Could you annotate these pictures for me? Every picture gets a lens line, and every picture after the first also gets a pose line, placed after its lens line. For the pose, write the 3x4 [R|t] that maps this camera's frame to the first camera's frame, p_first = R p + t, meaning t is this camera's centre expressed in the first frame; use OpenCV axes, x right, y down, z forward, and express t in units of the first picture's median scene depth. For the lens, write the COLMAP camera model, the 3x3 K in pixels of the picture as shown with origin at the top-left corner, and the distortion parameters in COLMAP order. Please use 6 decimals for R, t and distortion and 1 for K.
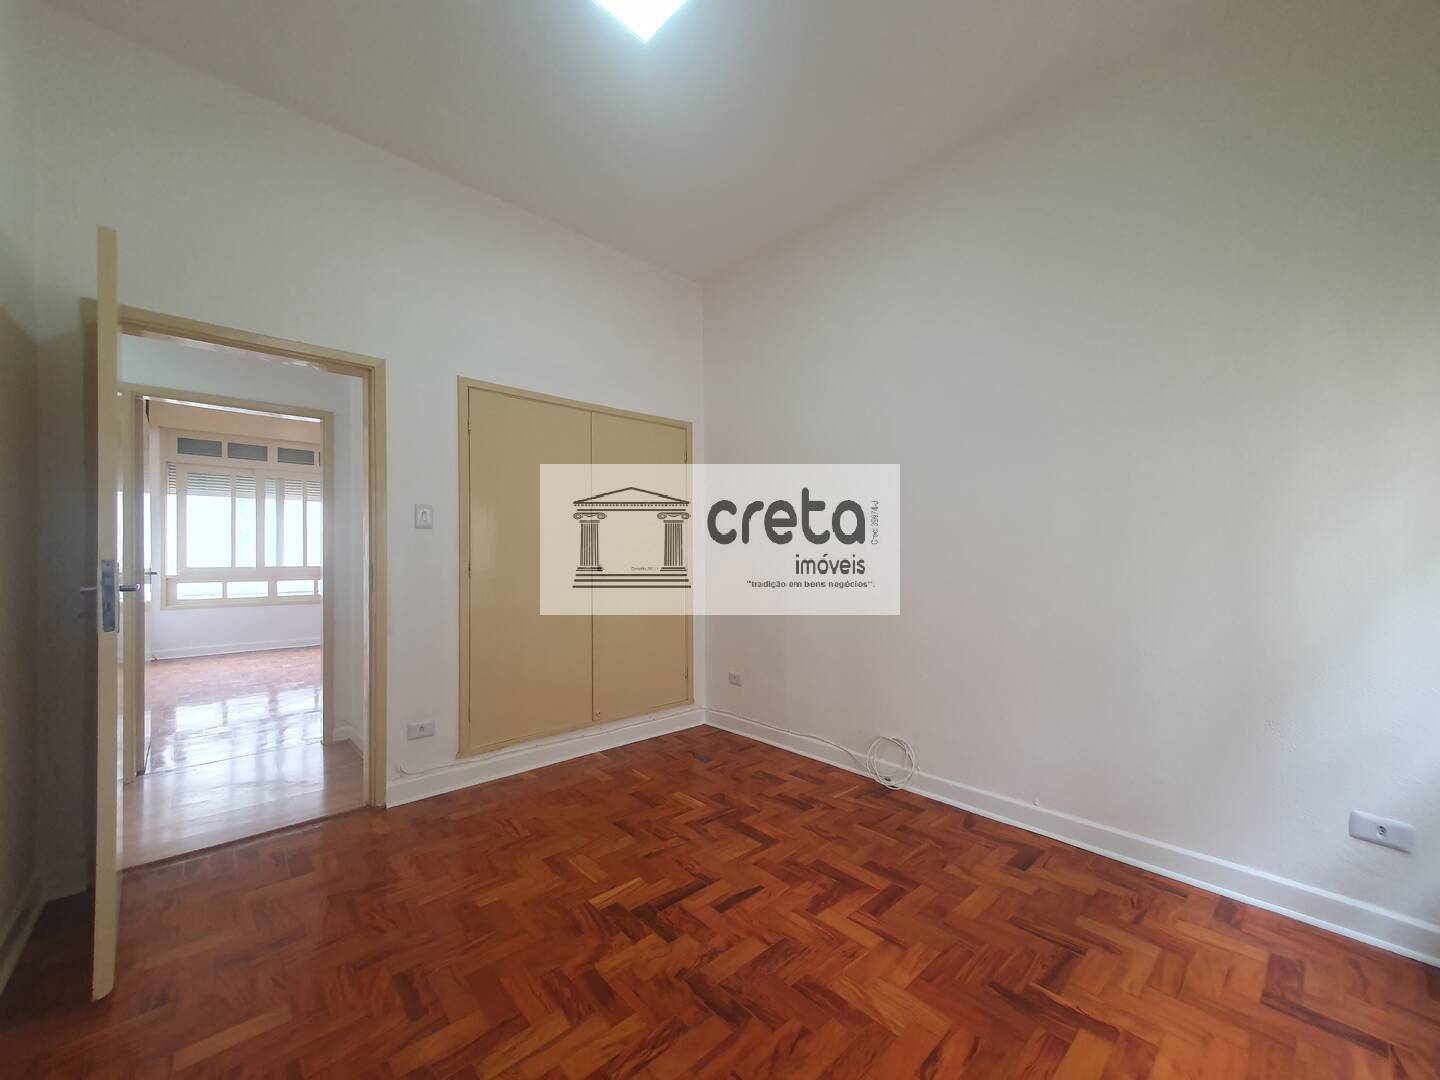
lens RADIAL K [[571.1, 0, 715.3], [0, 571.1, 548.0], [0, 0, 1]] dist [0.006593, 0.001259]
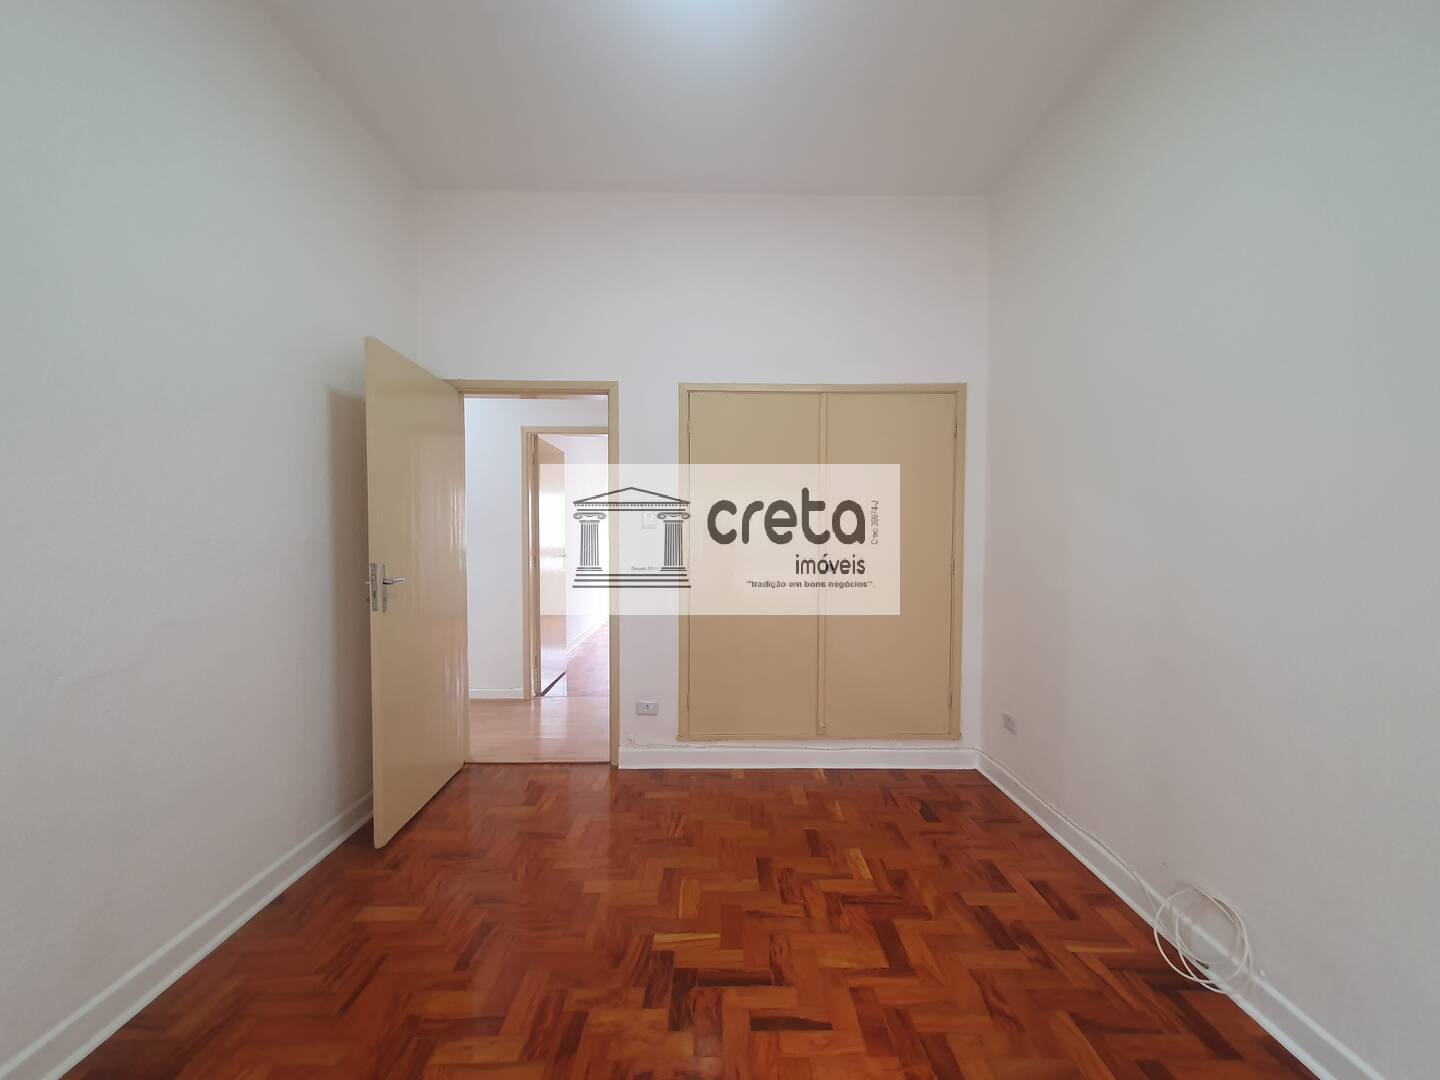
lens RADIAL K [[571.1, 0, 720.3], [0, 571.1, 543.3], [0, 0, 1]] dist [0.006593, 0.001259]
pose [[0.745531, 0.020328, -0.666161, 0.356701], [0.004841, 0.999343, 0.035913, -0.048053], [0.666453, -0.029999, 0.744943, 0.287882]]
